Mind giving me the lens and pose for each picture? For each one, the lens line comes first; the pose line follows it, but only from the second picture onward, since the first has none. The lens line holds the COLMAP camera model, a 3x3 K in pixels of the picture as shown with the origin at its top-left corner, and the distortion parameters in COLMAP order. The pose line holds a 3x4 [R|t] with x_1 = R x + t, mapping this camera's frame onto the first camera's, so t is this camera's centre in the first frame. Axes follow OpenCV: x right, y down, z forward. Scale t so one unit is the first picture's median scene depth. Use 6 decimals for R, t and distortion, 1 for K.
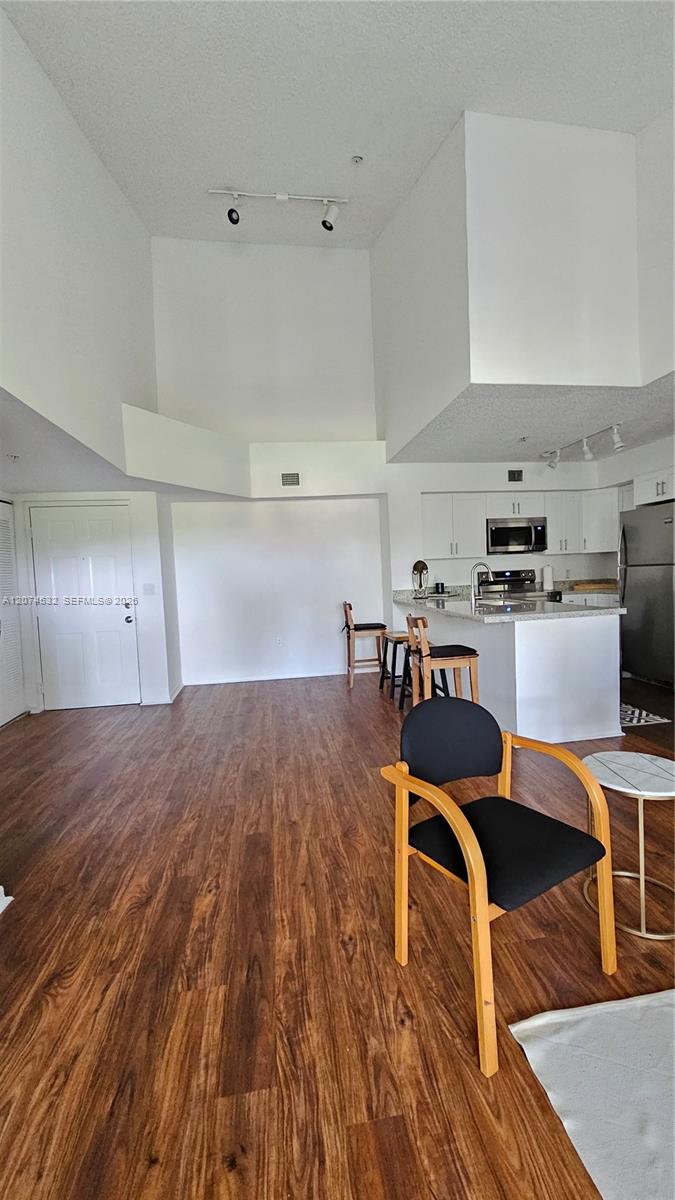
lens RADIAL K [[491.8, 0, 349.5], [0, 491.8, 604.2], [0, 0, 1]] dist [0.004702, -0.000160]
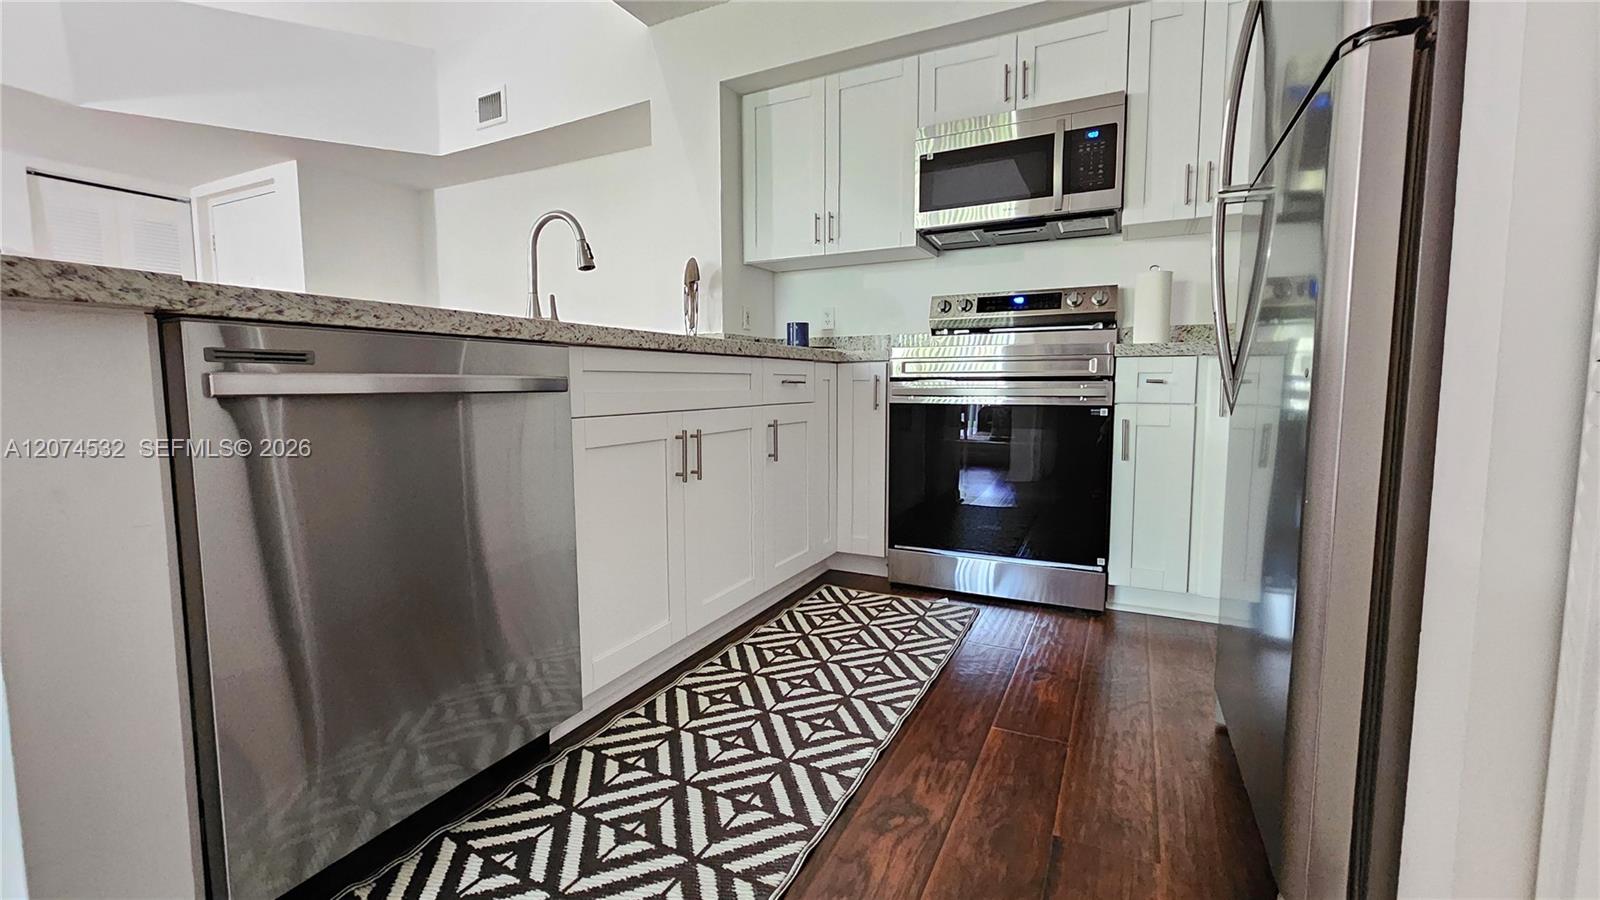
lens RADIAL K [[655.7, 0, 802.0], [0, 655.7, 445.9], [0, 0, 1]] dist [0.004702, -0.000160]
pose [[0.808415, 0.098436, -0.580324, 0.545977], [-0.069822, 0.994993, 0.071509, 0.017726], [0.584458, -0.017289, 0.811240, 0.635669]]
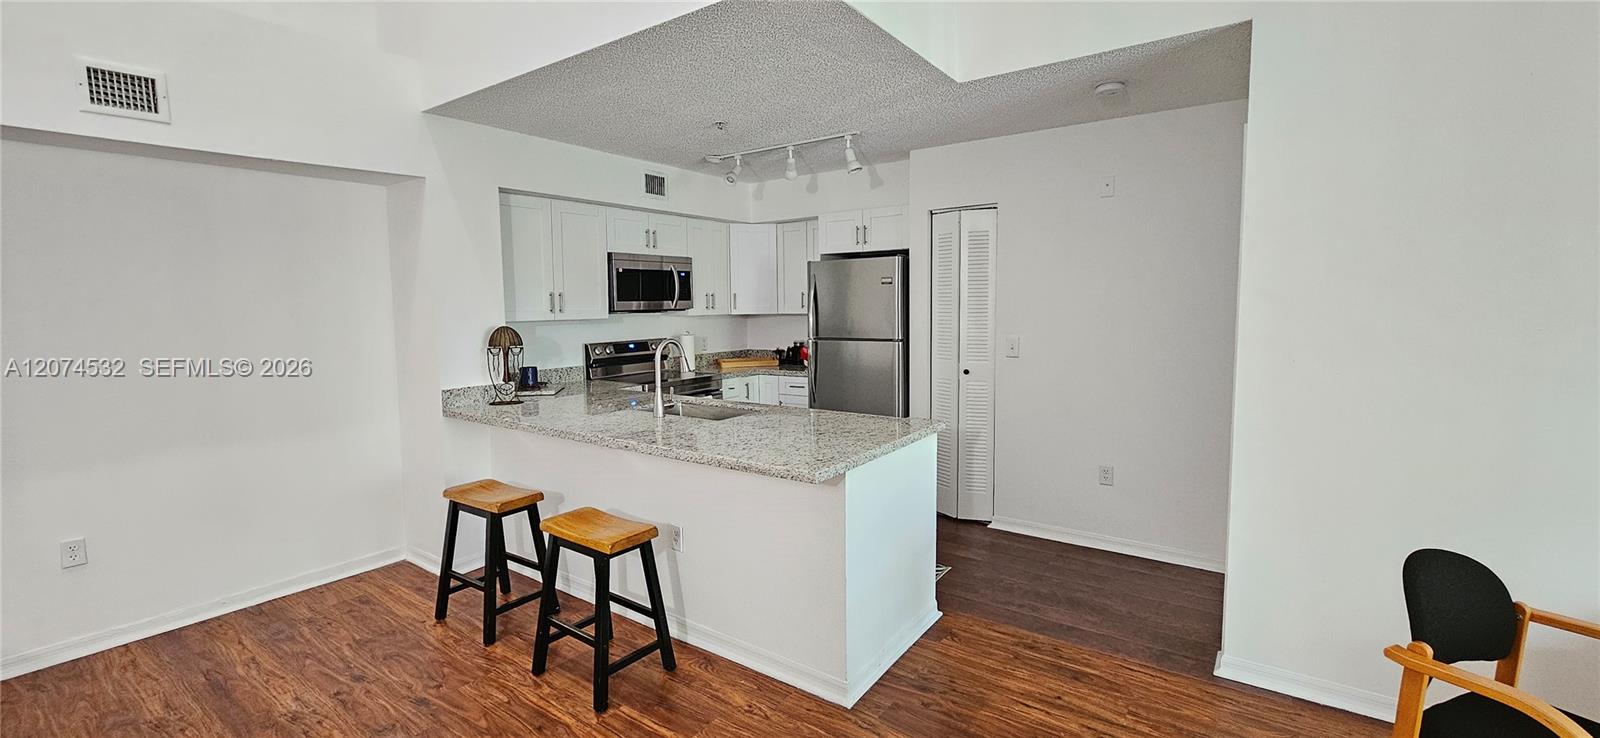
lens RADIAL K [[650.2, 0, 801.6], [0, 650.2, 357.4], [0, 0, 1]] dist [-0.001381, 0.000859]
pose [[0.705405, -0.025801, 0.708334, -0.109748], [0.027924, 0.999573, 0.008601, -0.056841], [-0.708254, 0.013712, 0.705825, 0.341302]]
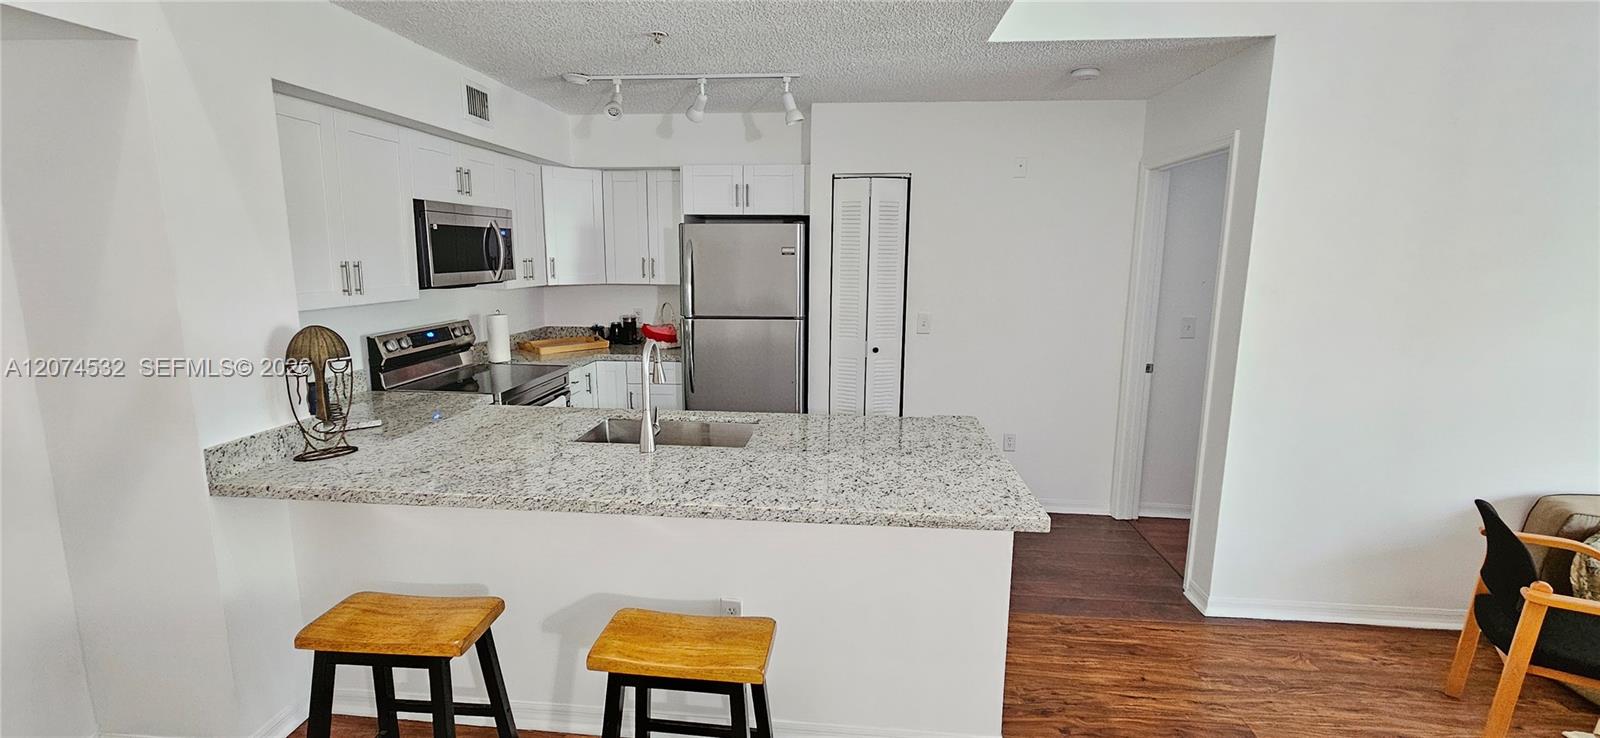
lens RADIAL K [[650.2, 0, 801.2], [0, 650.2, 357.5], [0, 0, 1]] dist [-0.001381, 0.000859]
pose [[0.252101, -0.111088, 0.961304, -0.154792], [0.044010, 0.993677, 0.103287, -0.099394], [-0.966700, 0.016268, 0.255396, 0.642897]]
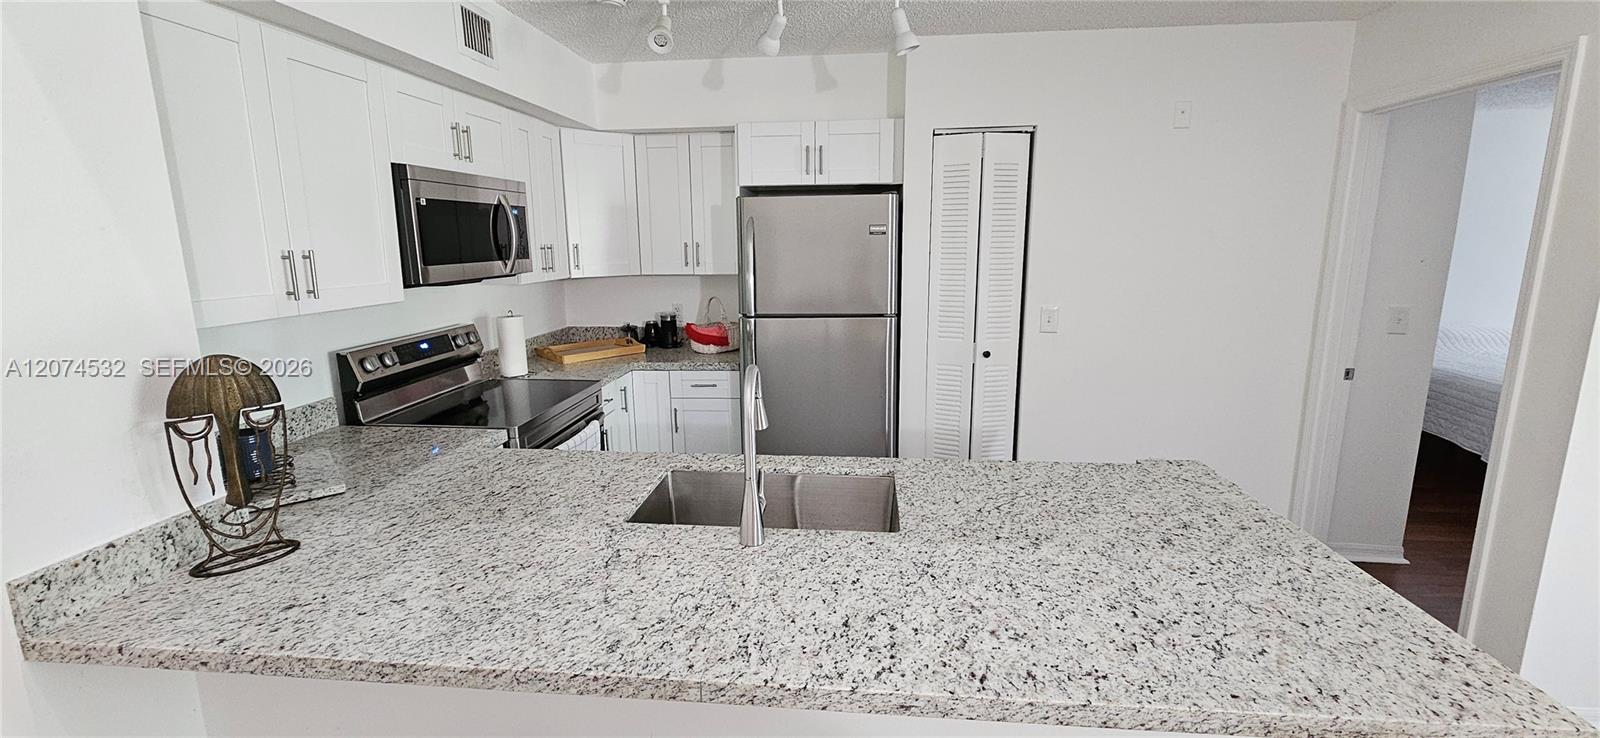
lens RADIAL K [[650.2, 0, 800.1], [0, 650.2, 358.6], [0, 0, 1]] dist [-0.001381, 0.000859]
pose [[0.266491, -0.136918, 0.954063, -0.023342], [0.059684, 0.990303, 0.125448, -0.106840], [-0.961988, 0.023512, 0.272079, 0.752172]]
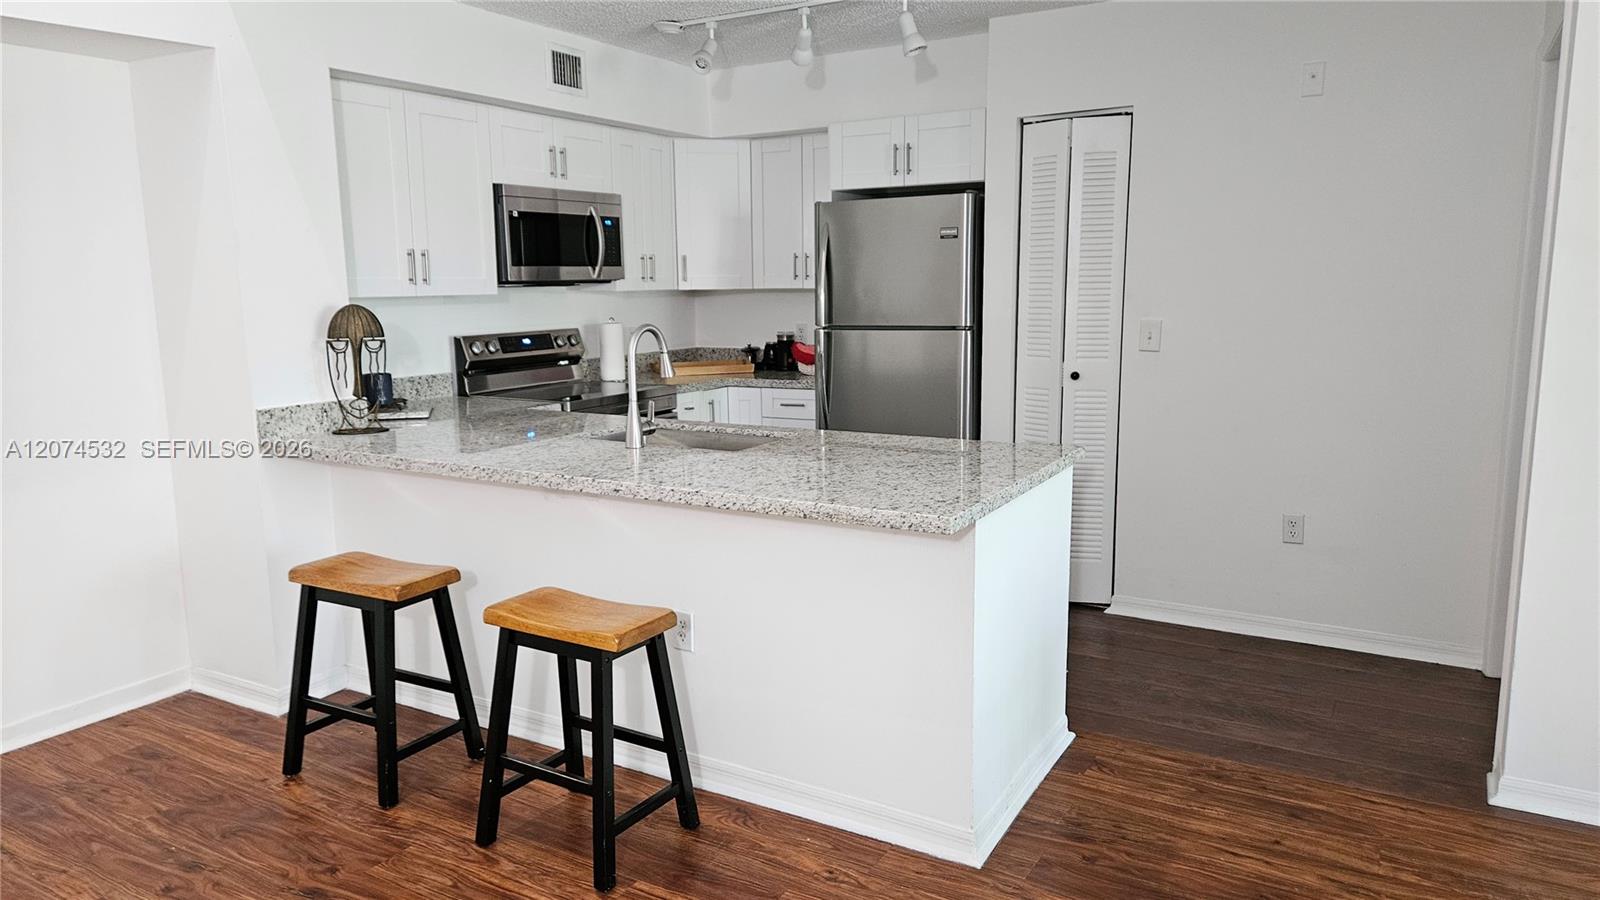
lens RADIAL K [[1057.1, 0, 790.4], [0, 1057.1, 451.5], [0, 0, 1]] dist [0.045440, -0.026268]
pose [[0.645460, -0.090854, 0.758371, -0.185779], [0.035518, 0.995396, 0.089020, -0.050010], [-0.762967, -0.030523, 0.645716, 0.389345]]
